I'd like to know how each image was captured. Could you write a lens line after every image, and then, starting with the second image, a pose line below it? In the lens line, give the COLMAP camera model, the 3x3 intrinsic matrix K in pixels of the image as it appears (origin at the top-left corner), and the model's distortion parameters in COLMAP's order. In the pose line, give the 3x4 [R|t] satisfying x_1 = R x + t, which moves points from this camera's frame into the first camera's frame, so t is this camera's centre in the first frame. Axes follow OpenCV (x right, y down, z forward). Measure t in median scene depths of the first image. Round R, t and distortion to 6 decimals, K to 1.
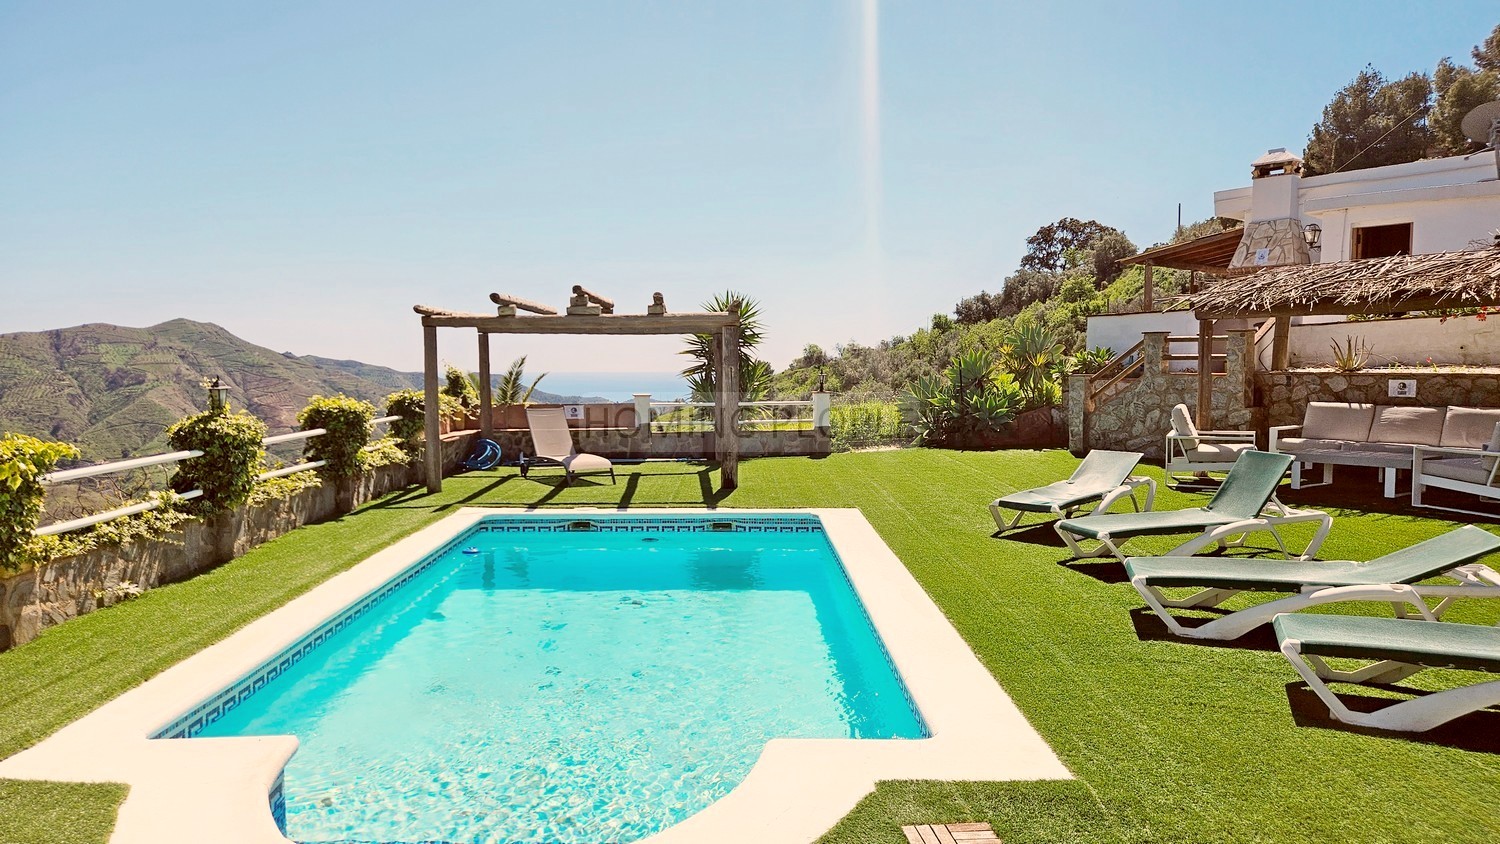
lens RADIAL K [[998.7, 0, 726.2], [0, 998.7, 437.3], [0, 0, 1]] dist [0.094310, -0.085290]
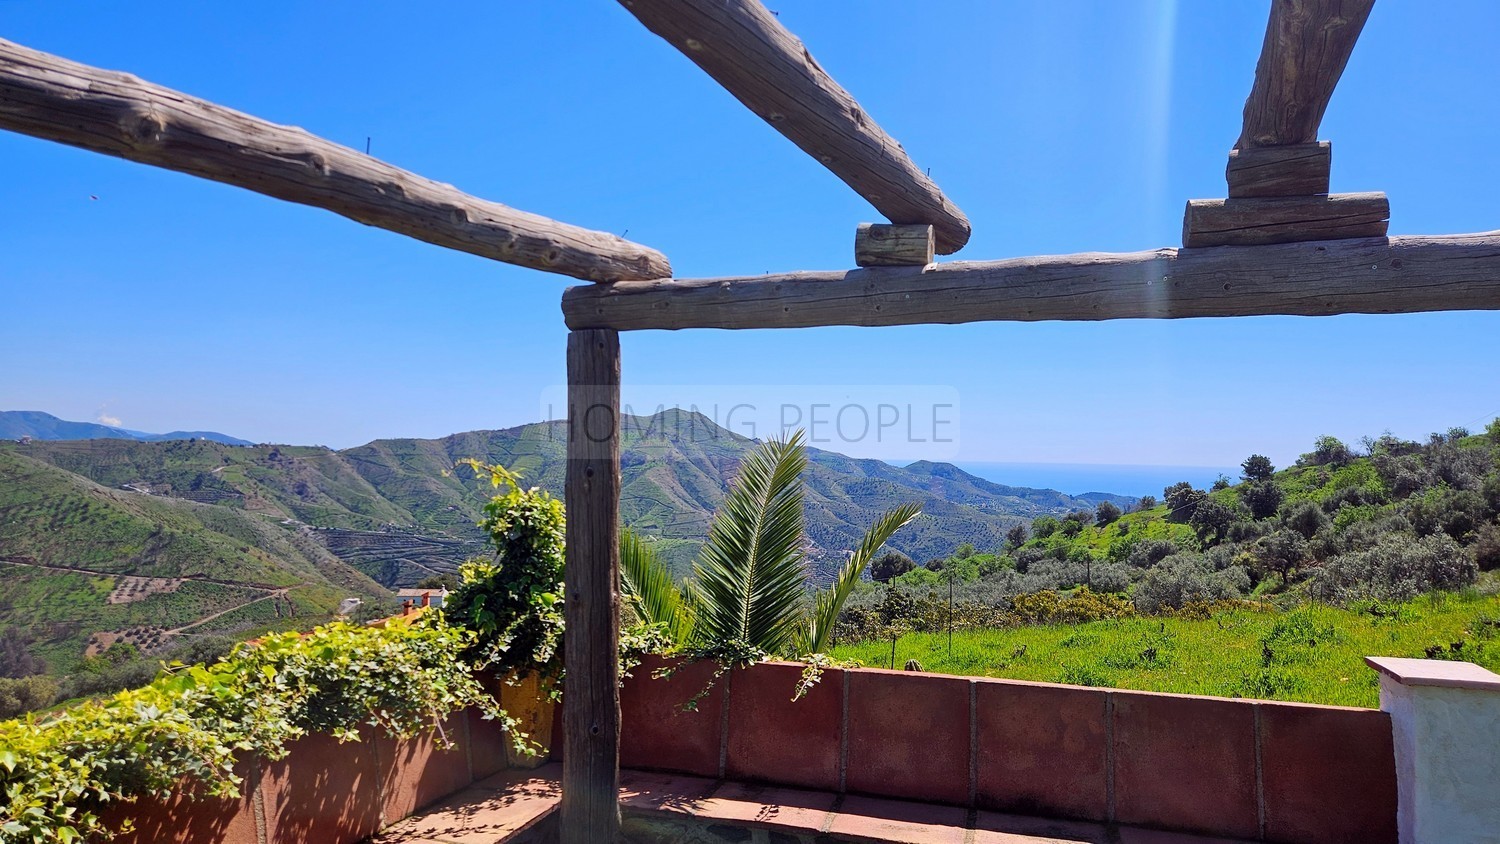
lens RADIAL K [[999.9, 0, 738.1], [0, 999.9, 431.7], [0, 0, 1]] dist [0.098697, -0.086416]
pose [[0.910092, 0.011877, -0.414235, -0.127869], [-0.050566, 0.995303, -0.082557, -0.066947], [0.411309, 0.096080, 0.906418, 0.818355]]
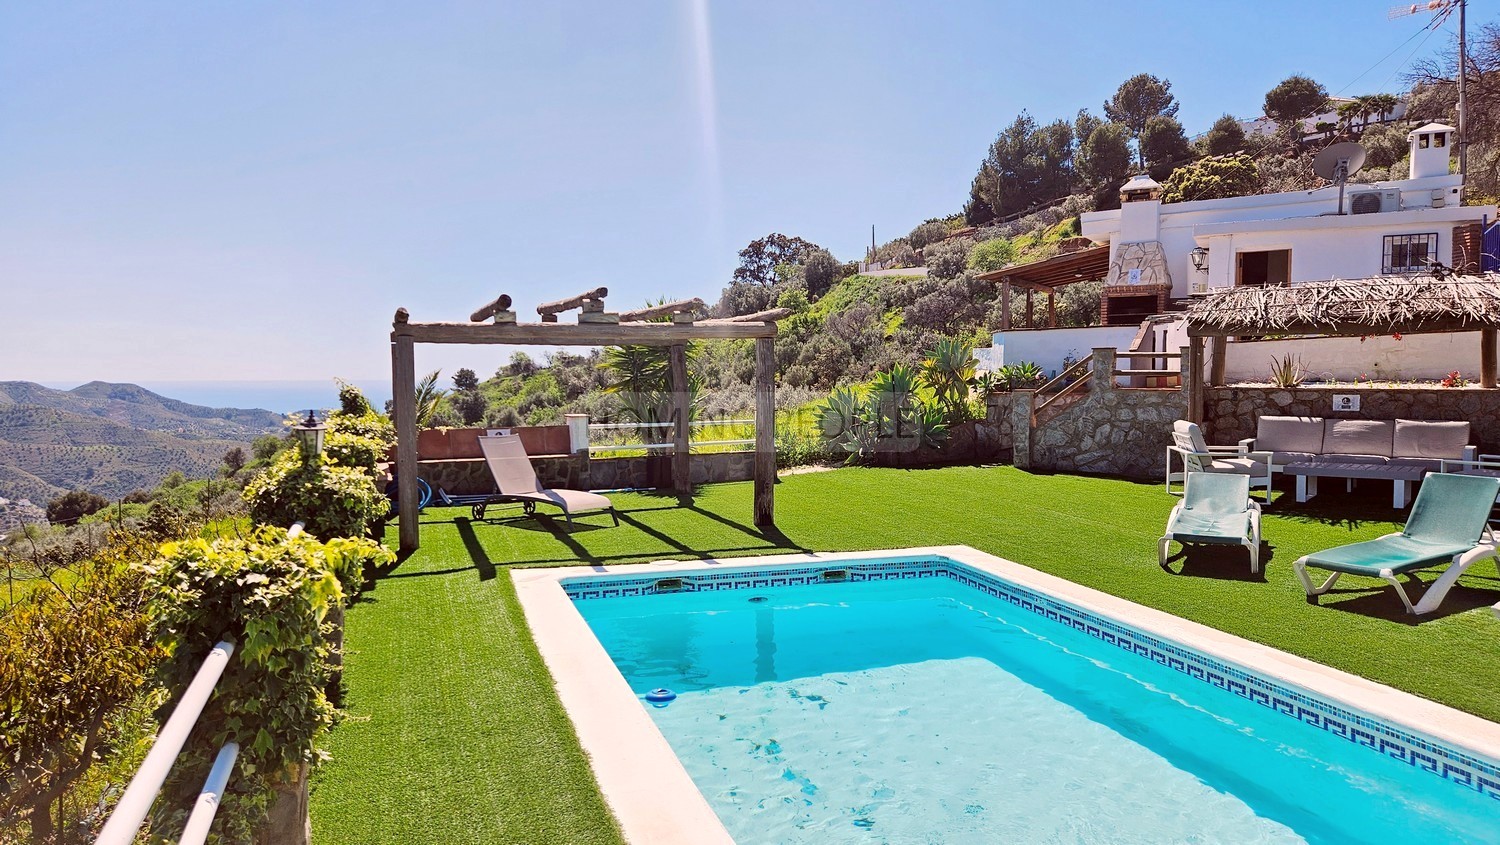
lens RADIAL K [[1017.8, 0, 744.0], [0, 1017.8, 428.8], [0, 0, 1]] dist [0.086833, -0.073342]
pose [[0.951366, -0.017431, 0.307570, -0.221367], [0.022751, 0.999647, -0.013719, -0.016059], [-0.307222, 0.020049, 0.951427, 0.128361]]
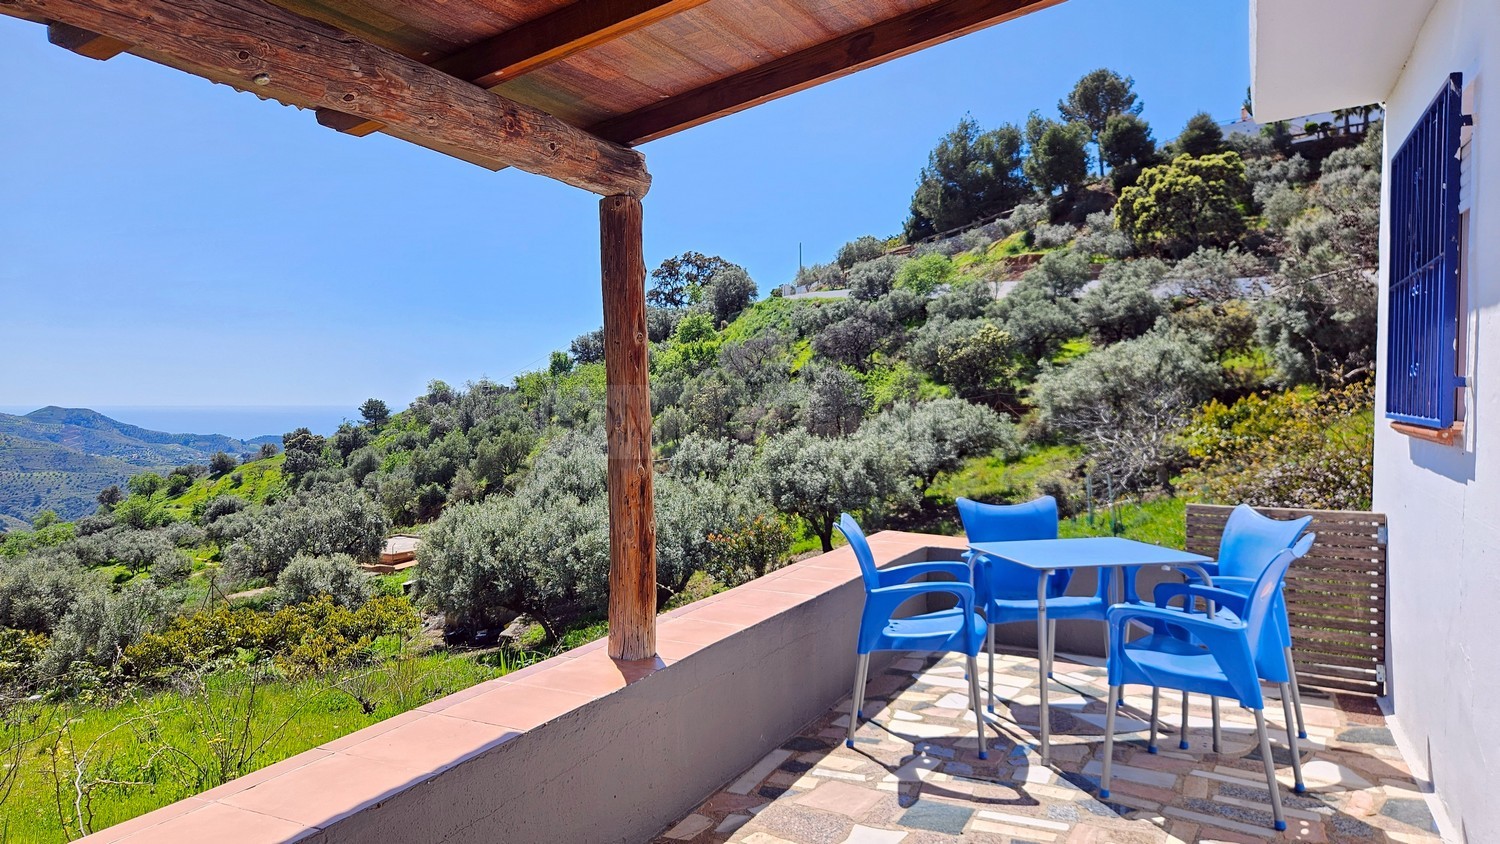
lens RADIAL K [[998.1, 0, 741.6], [0, 998.1, 429.4], [0, 0, 1]] dist [0.084609, -0.072917]
pose [[0.941493, -0.005887, 0.336981, 0.764337], [0.019980, 0.999064, -0.038369, -0.200309], [-0.336439, 0.042857, 0.940729, 1.424401]]
